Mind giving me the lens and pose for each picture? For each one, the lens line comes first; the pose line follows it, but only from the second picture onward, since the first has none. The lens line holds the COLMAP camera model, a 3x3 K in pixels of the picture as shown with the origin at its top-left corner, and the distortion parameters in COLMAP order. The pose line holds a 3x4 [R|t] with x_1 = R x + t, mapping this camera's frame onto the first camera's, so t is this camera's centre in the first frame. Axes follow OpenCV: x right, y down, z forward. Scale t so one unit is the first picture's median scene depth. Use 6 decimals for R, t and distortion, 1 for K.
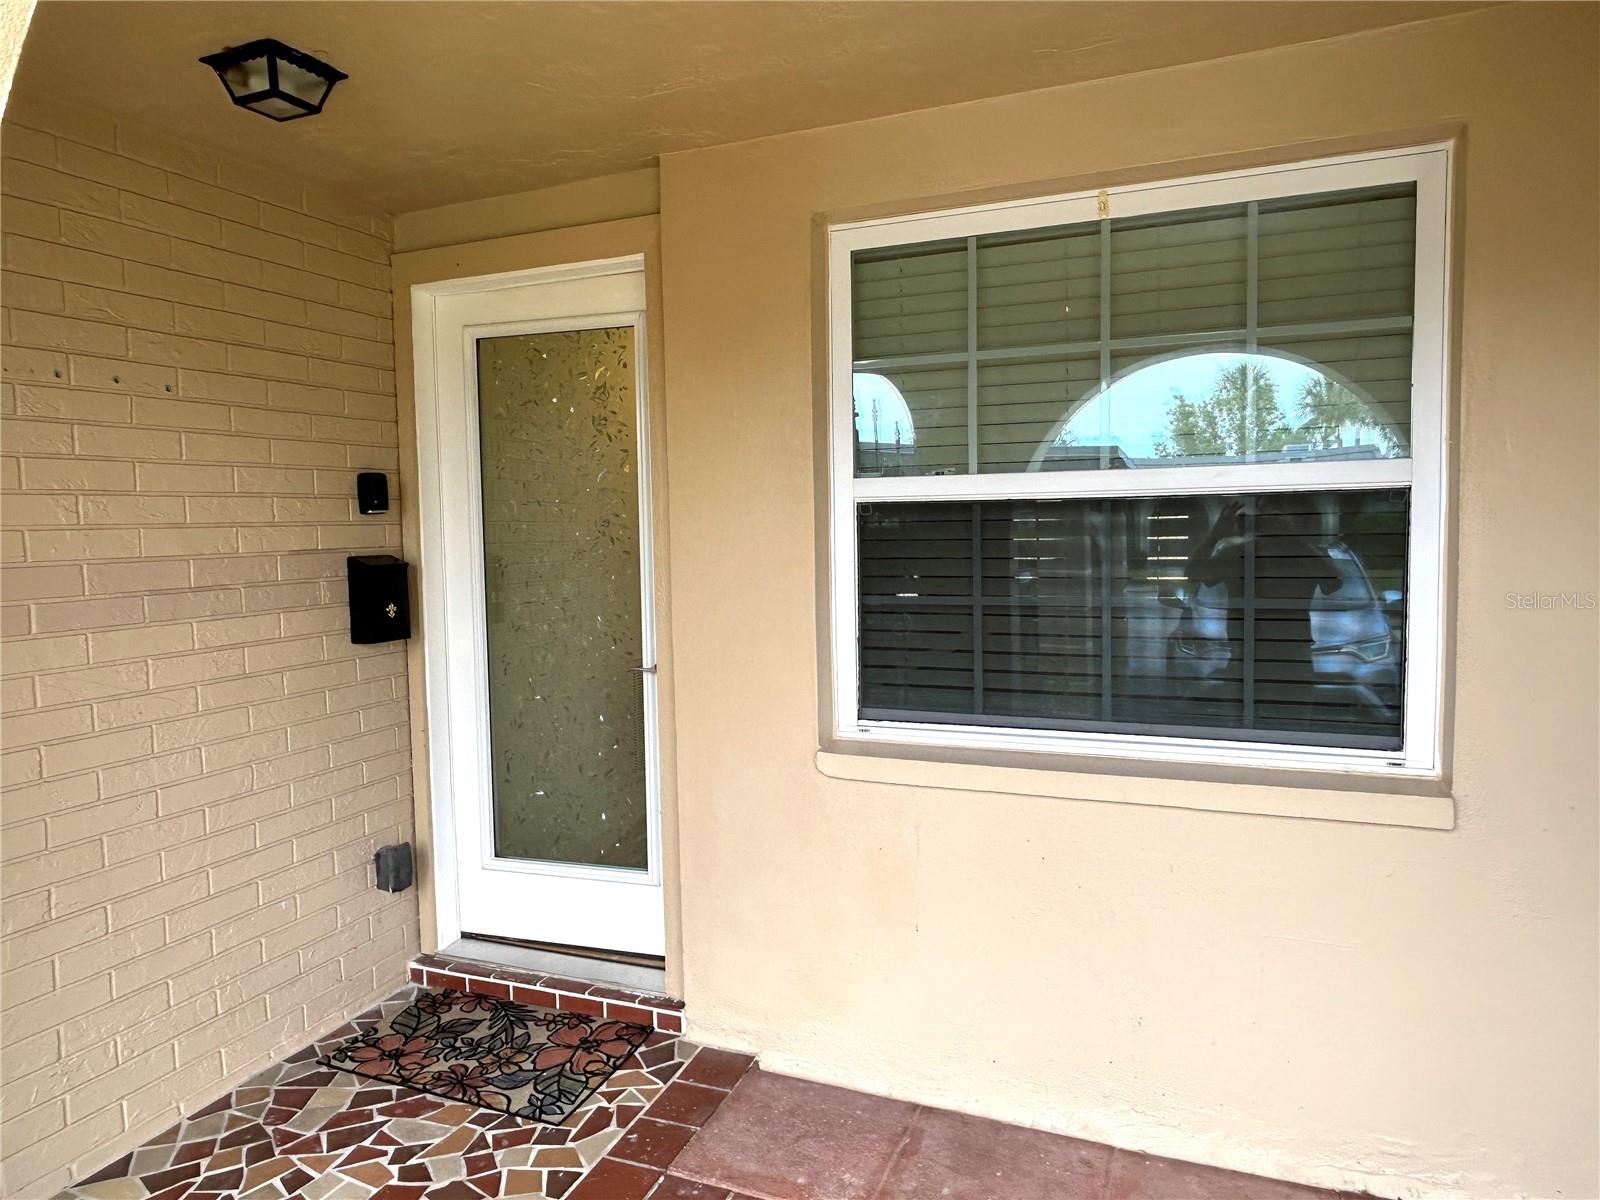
lens RADIAL K [[1047.9, 0, 801.0], [0, 1047.9, 601.1], [0, 0, 1]] dist [-0.007860, -0.003263]
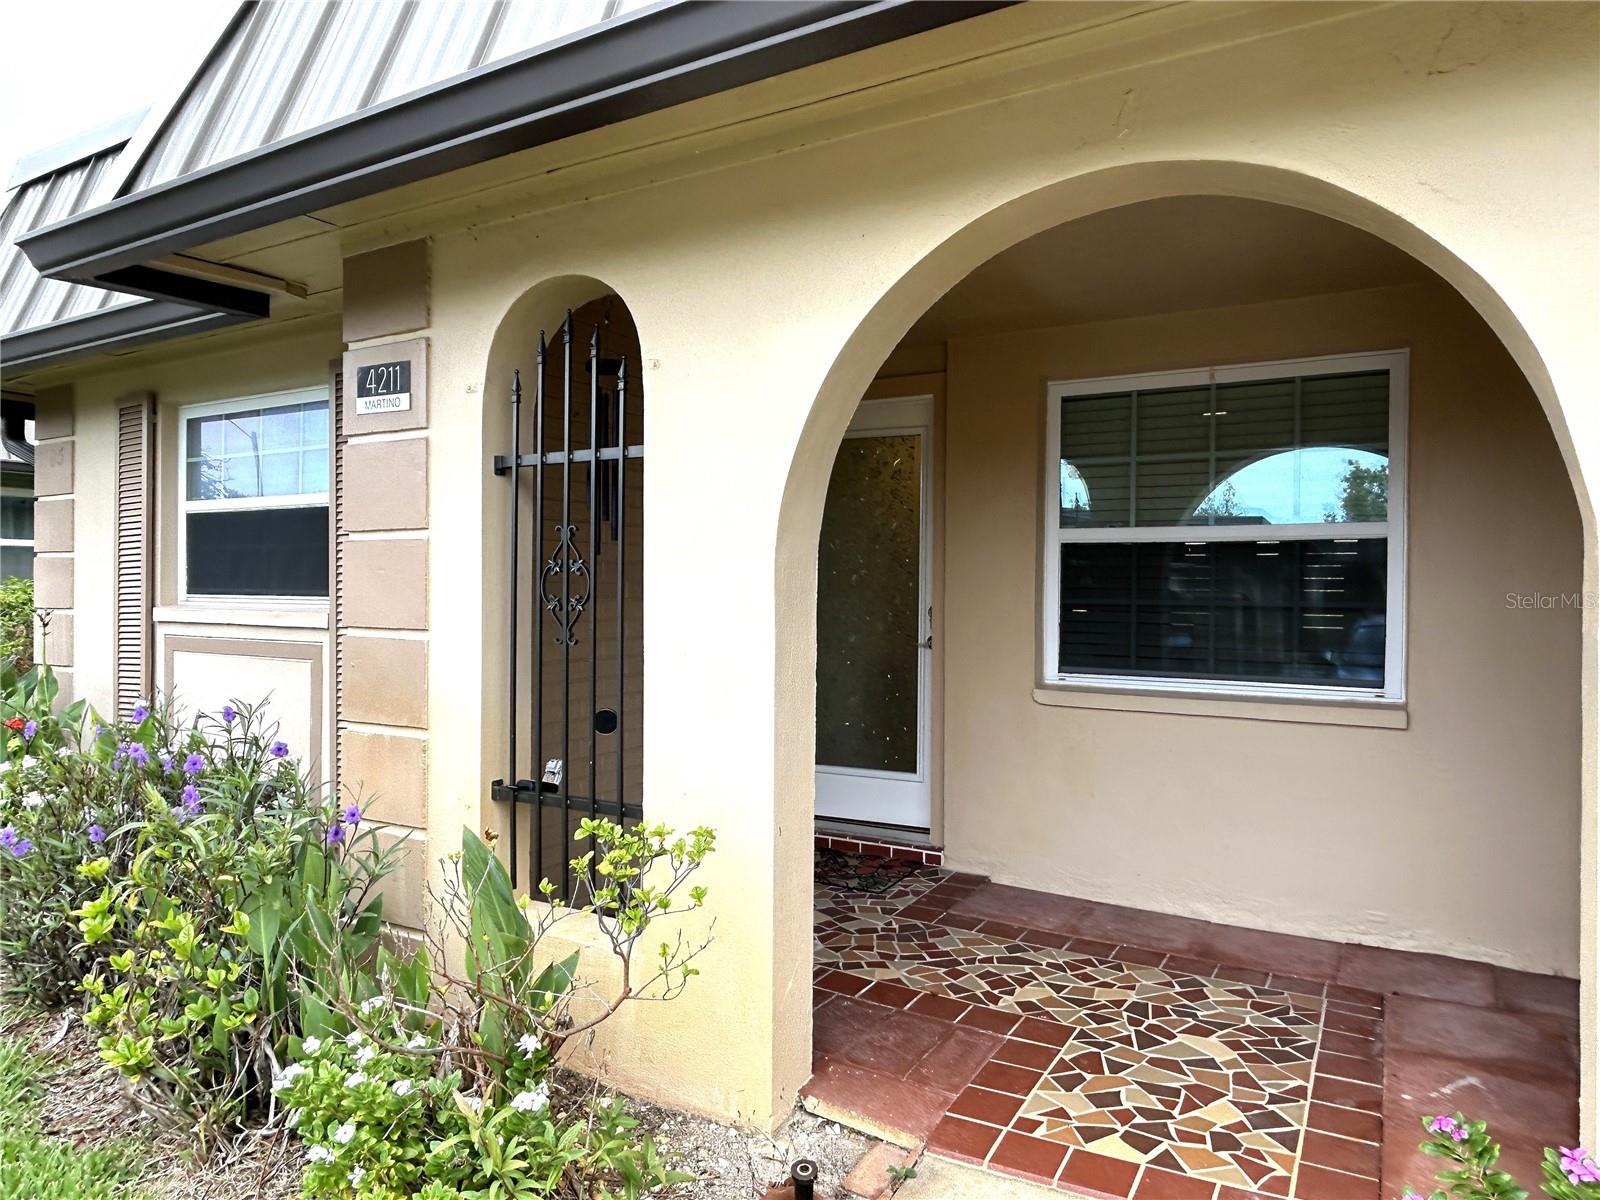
lens RADIAL K [[1047.9, 0, 798.3], [0, 1047.9, 596.8], [0, 0, 1]] dist [-0.007860, -0.003263]
pose [[0.987572, 0.028613, -0.154538, -0.102629], [-0.037818, 0.997660, -0.056955, 0.105652], [0.152547, 0.062092, 0.986344, -0.731242]]
